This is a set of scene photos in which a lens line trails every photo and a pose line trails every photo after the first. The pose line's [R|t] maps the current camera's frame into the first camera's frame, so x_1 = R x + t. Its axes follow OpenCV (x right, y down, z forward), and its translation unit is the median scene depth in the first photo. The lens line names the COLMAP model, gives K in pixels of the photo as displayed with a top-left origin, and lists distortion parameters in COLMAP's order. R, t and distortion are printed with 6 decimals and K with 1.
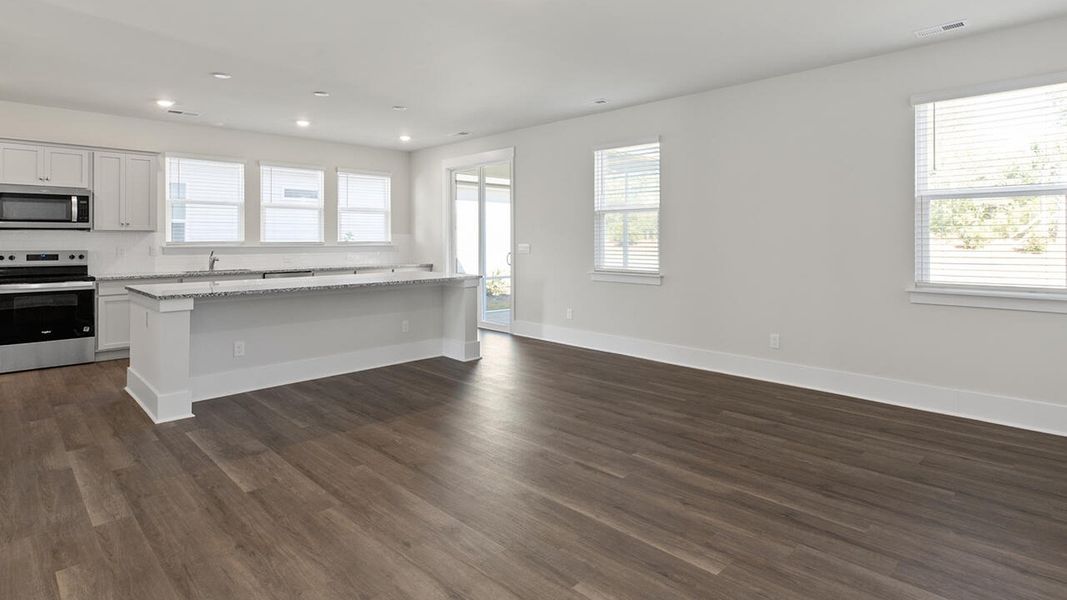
lens RADIAL K [[544.3, 0, 533.2], [0, 544.3, 318.4], [0, 0, 1]] dist [0.001437, 0.000457]
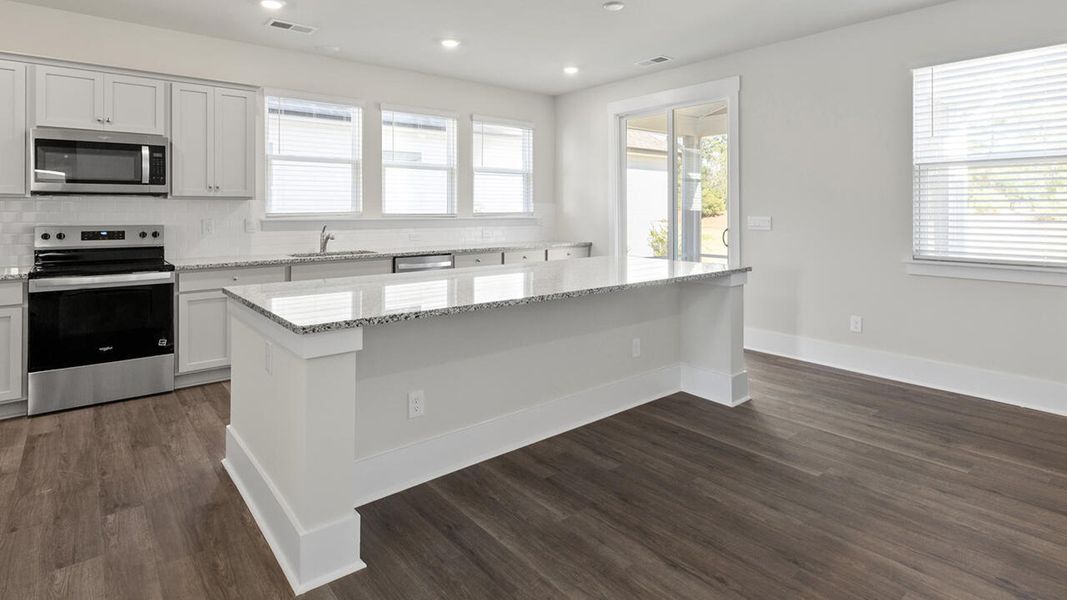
lens RADIAL K [[548.5, 0, 537.2], [0, 548.5, 303.0], [0, 0, 1]] dist [0.003171, 0.001075]
pose [[0.995815, 0.014950, -0.090163, -0.283866], [-0.012934, 0.999654, 0.022901, -0.048912], [0.090474, -0.021639, 0.995664, 0.349384]]
